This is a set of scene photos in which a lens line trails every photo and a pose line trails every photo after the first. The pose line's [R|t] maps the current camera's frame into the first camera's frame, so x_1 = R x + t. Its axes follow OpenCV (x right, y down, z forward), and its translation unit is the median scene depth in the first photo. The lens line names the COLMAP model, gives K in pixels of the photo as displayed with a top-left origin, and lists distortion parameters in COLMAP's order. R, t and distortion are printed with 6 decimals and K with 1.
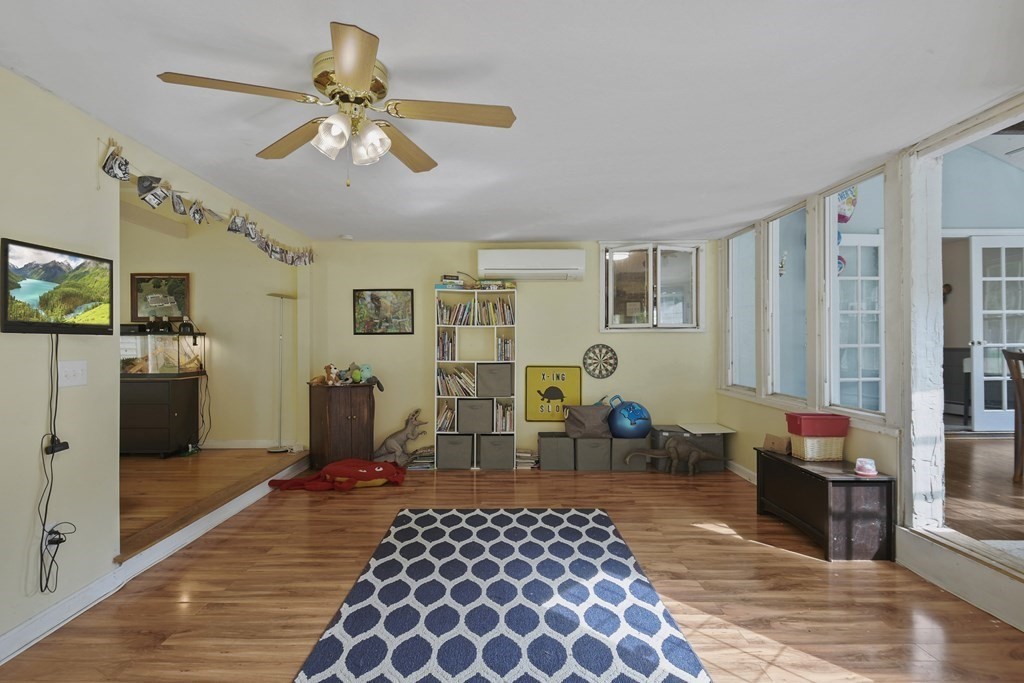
lens RADIAL K [[526.3, 0, 532.9], [0, 526.3, 336.1], [0, 0, 1]] dist [0.002234, -0.001720]
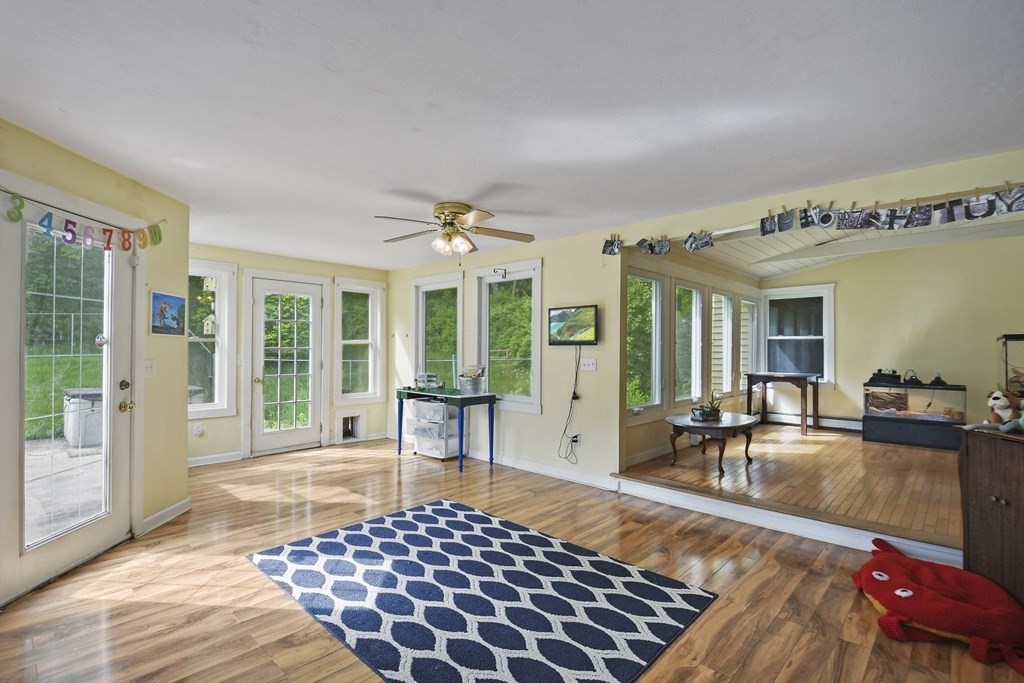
lens RADIAL K [[468.6, 0, 487.9], [0, 468.6, 346.6], [0, 0, 1]] dist [-0.000265, -0.003061]
pose [[-0.735424, 0.000681, -0.677607, 0.582108], [0.010514, 0.999891, -0.010406, 0.015219], [0.677525, -0.014777, -0.735351, 1.908263]]
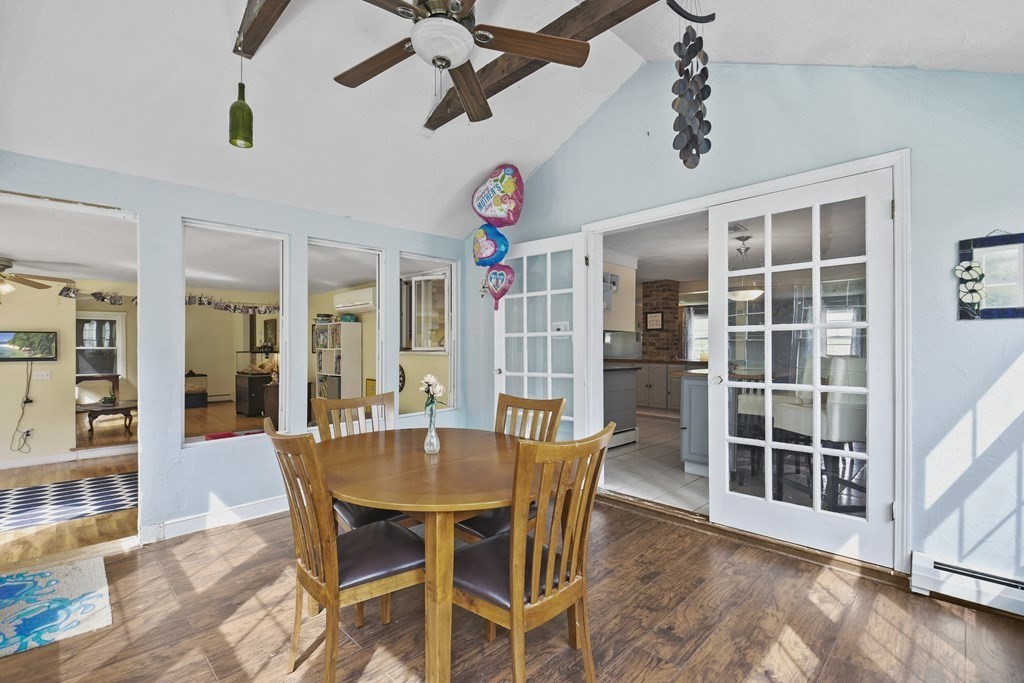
lens RADIAL K [[468.6, 0, 511.9], [0, 468.6, 343.4], [0, 0, 1]] dist [-0.000265, -0.003061]
pose [[0.682262, -0.002364, -0.731104, 2.348555], [0.013221, 0.999871, 0.009104, -0.078054], [0.730988, -0.015877, 0.682205, 1.046958]]
